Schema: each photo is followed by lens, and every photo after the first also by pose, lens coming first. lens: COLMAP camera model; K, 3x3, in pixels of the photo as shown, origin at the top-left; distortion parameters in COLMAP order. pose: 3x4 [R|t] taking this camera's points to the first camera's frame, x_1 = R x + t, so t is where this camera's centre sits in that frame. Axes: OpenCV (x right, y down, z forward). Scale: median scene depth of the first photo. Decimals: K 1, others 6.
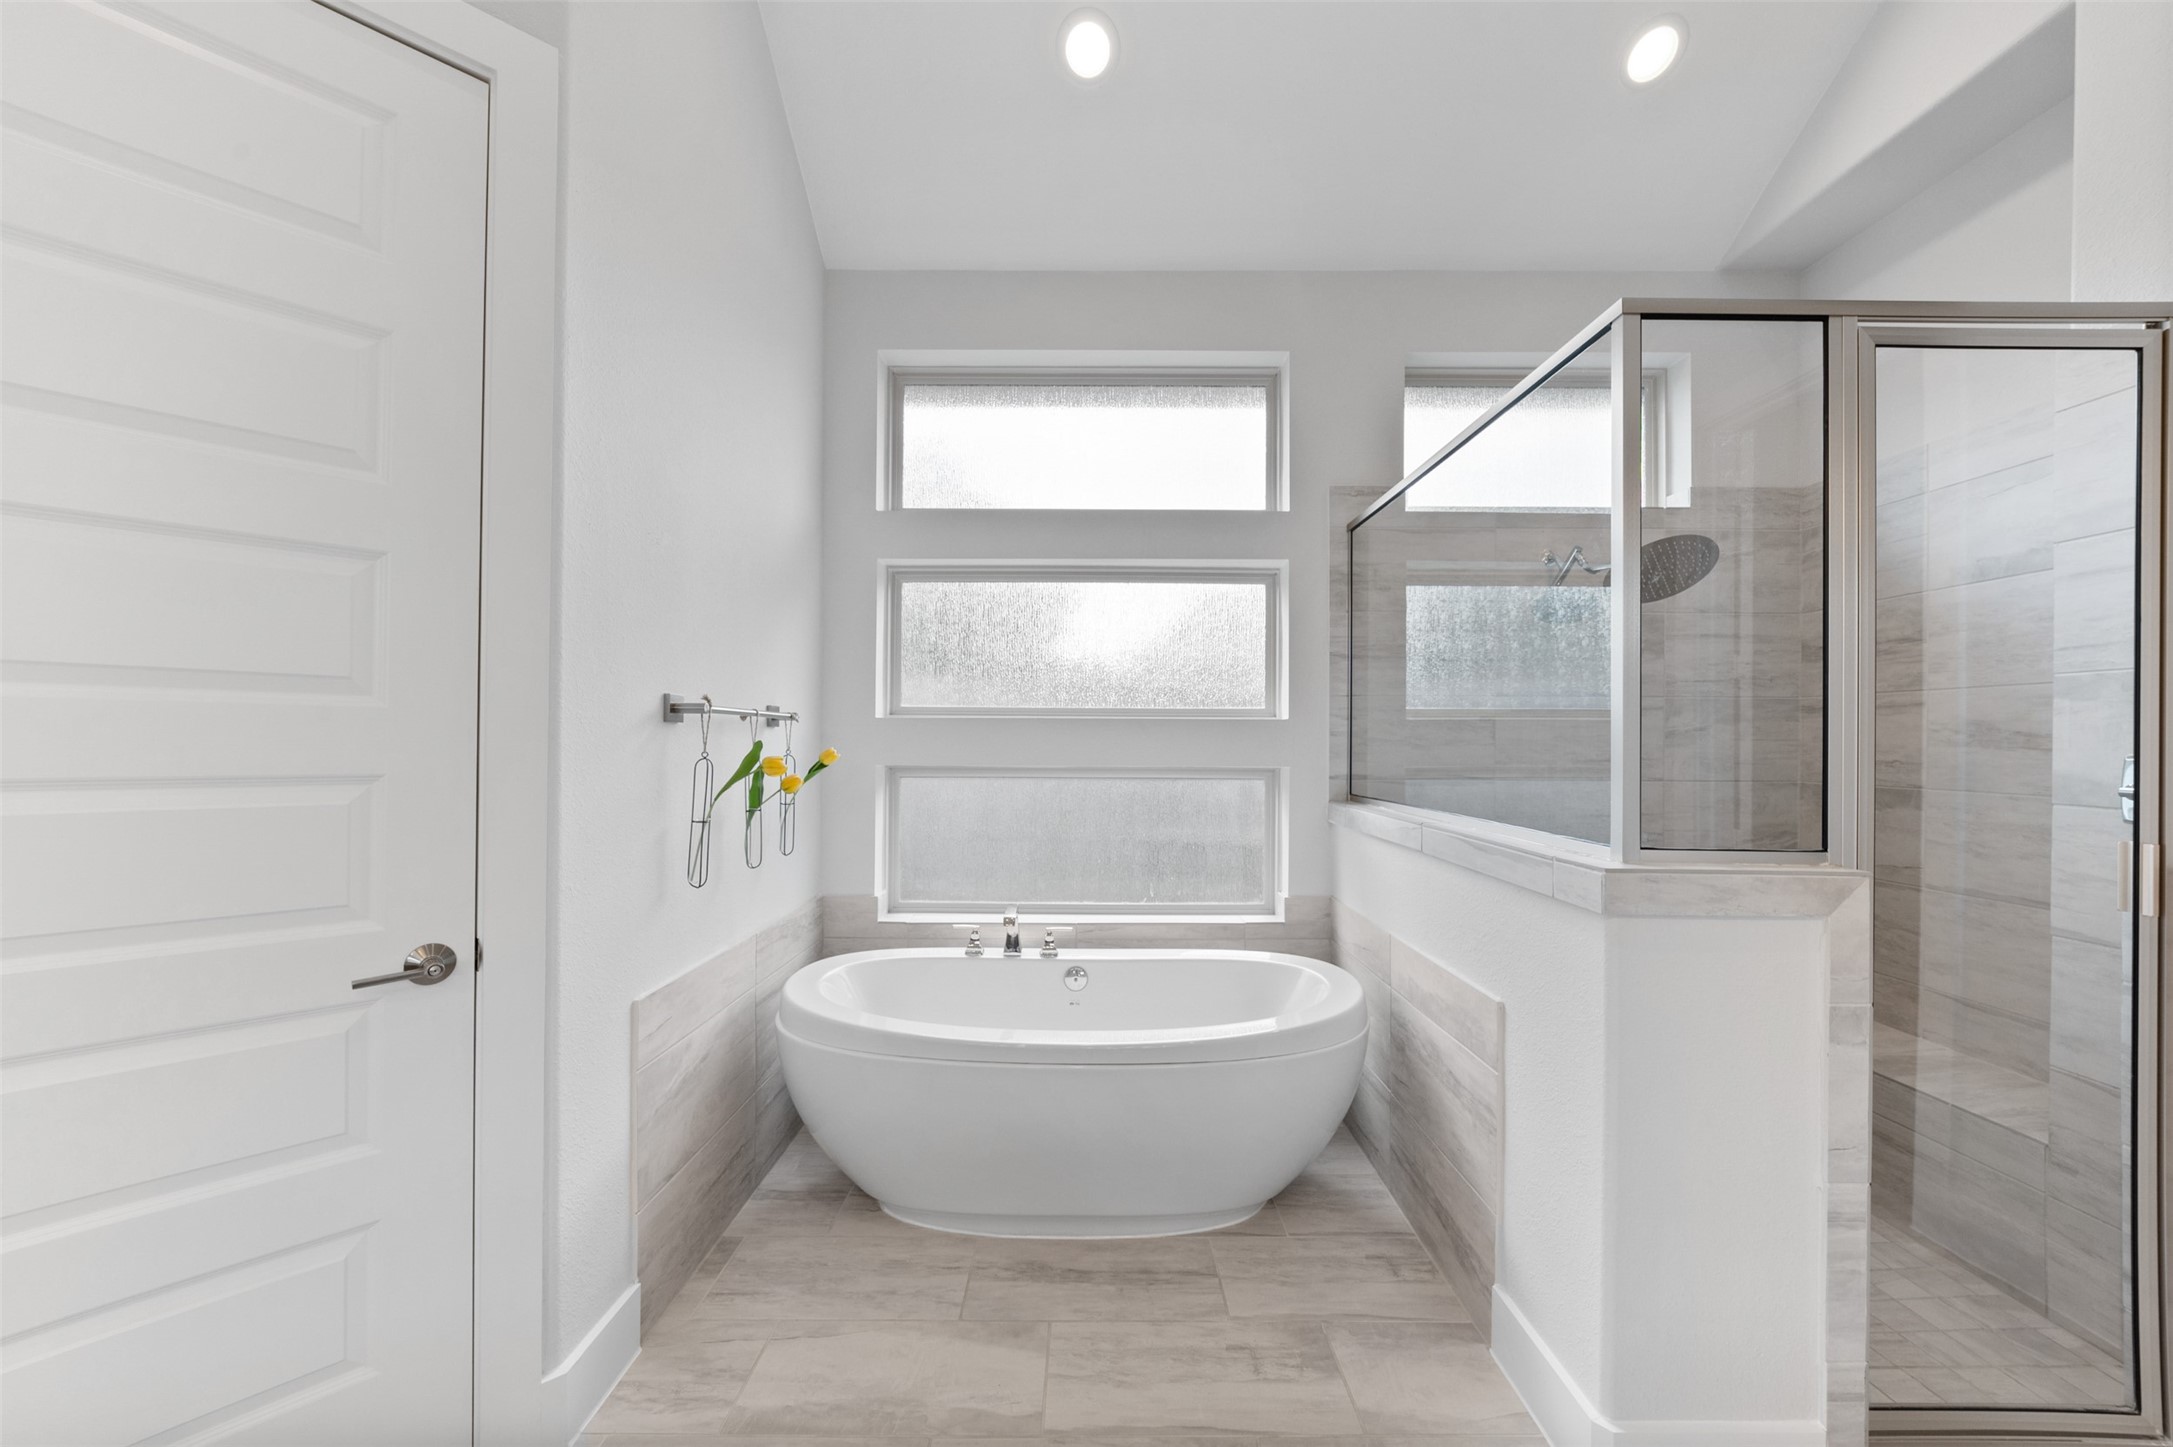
lens RADIAL K [[803.5, 0, 1083.4], [0, 803.5, 739.0], [0, 0, 1]] dist [-0.008616, -0.000186]
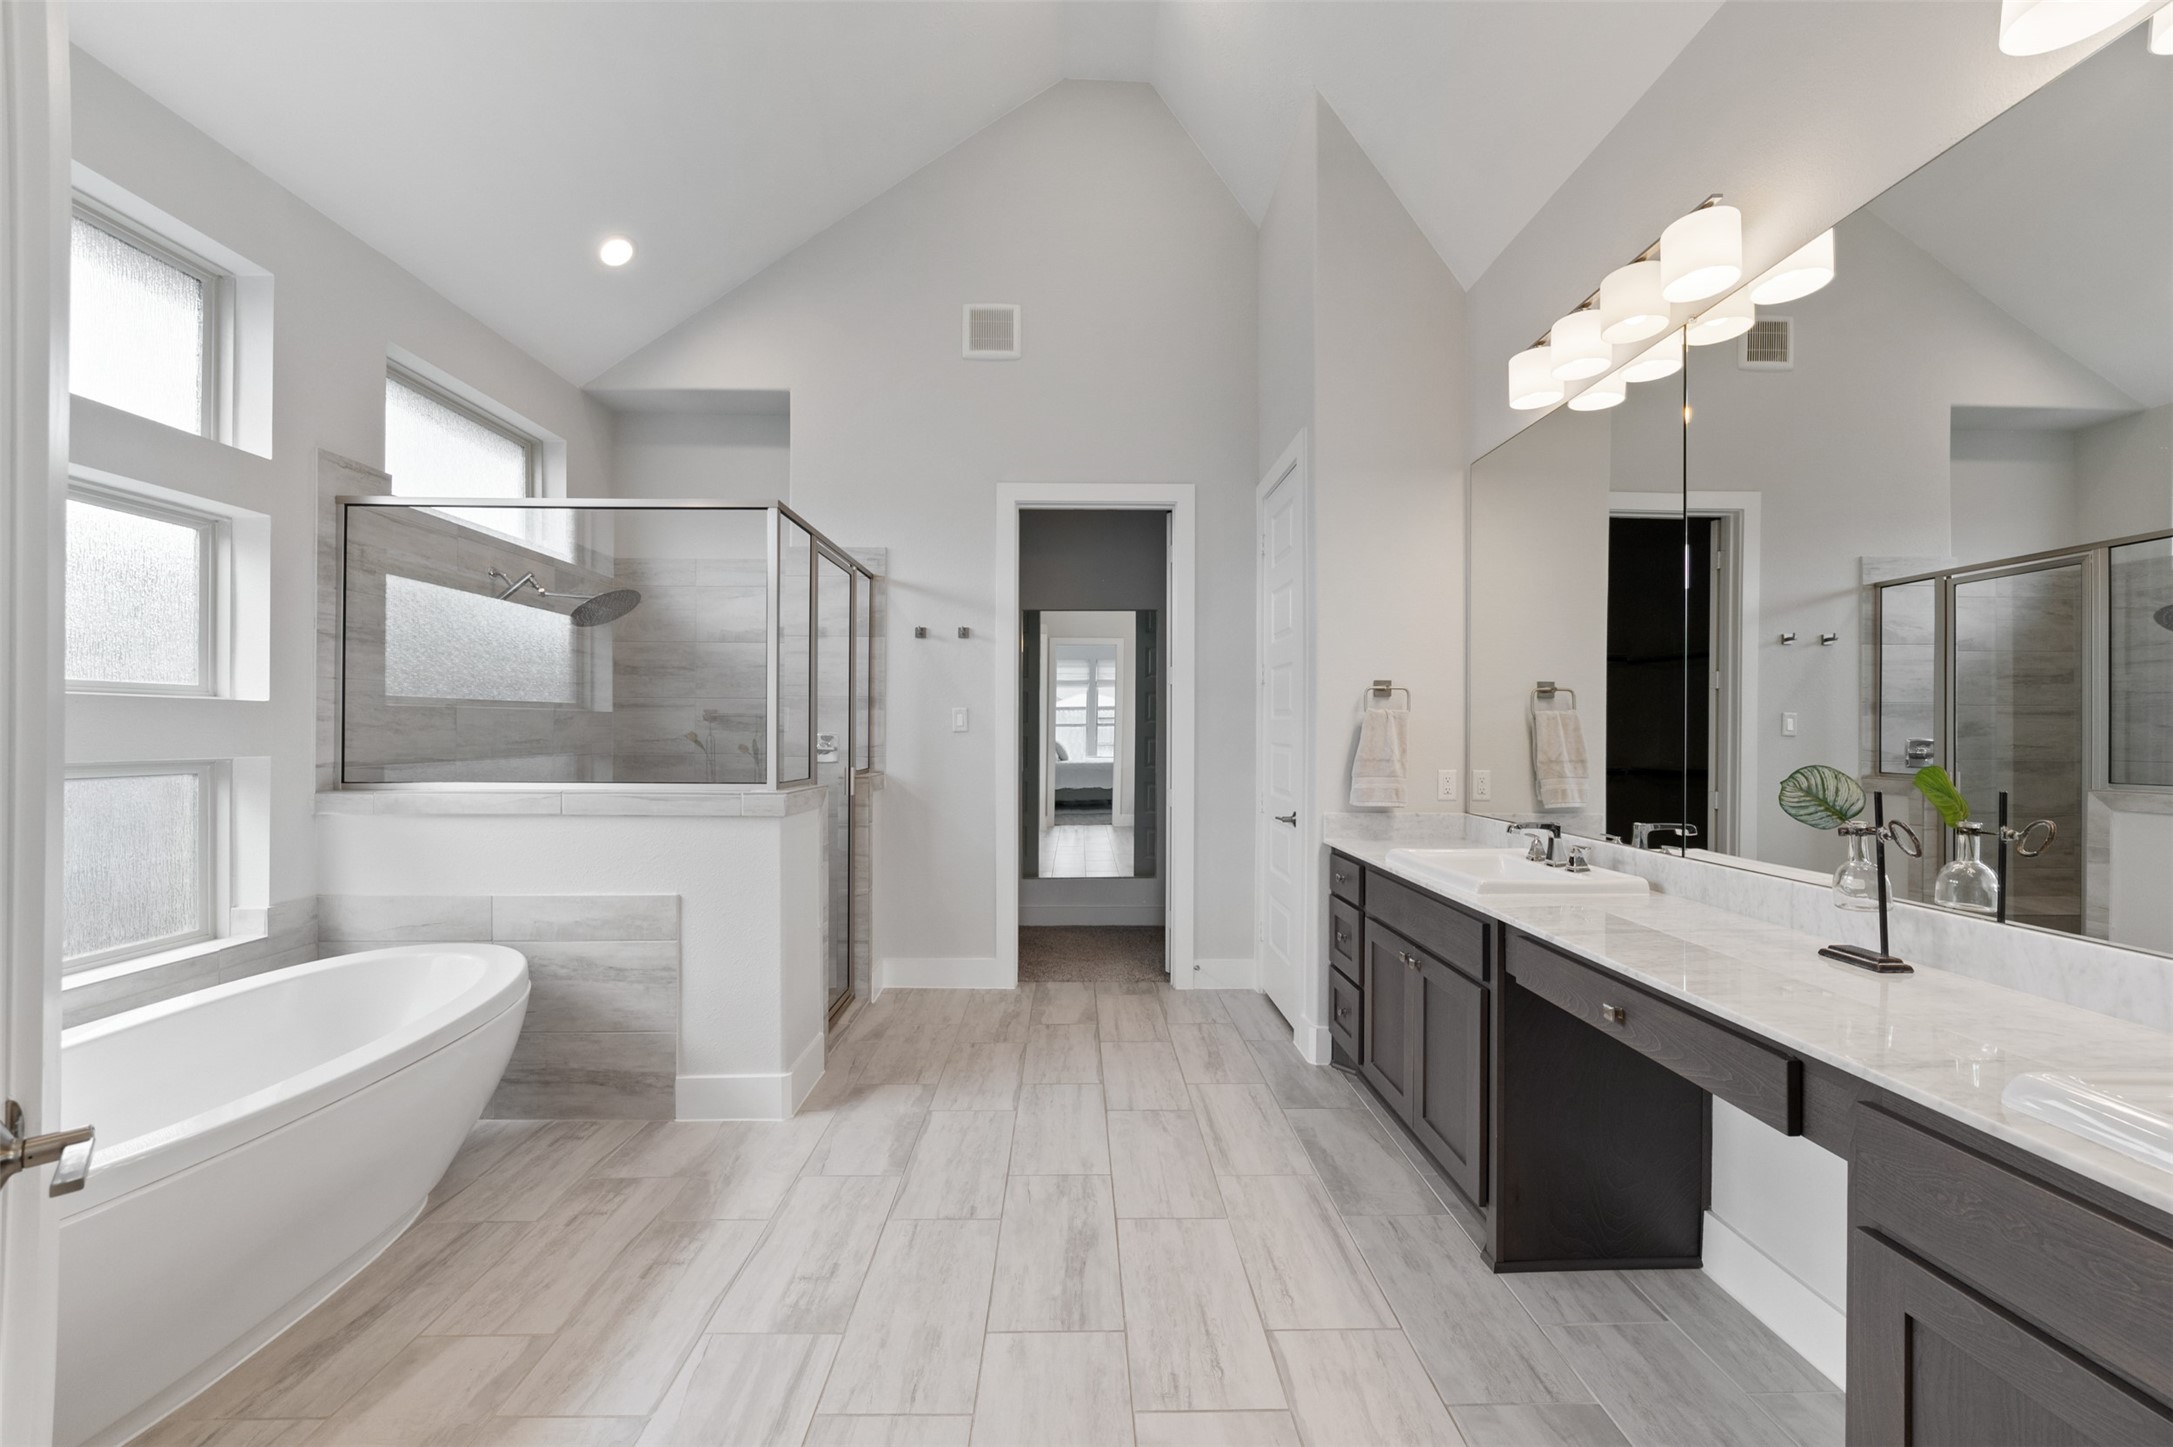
lens RADIAL K [[803.5, 0, 1083.8], [0, 803.5, 728.0], [0, 0, 1]] dist [-0.008616, -0.000186]
pose [[-0.017198, -0.002395, 0.999849, -0.620765], [-0.007591, 0.999969, 0.002265, -0.004450], [-0.999823, -0.007551, -0.017215, 0.140185]]
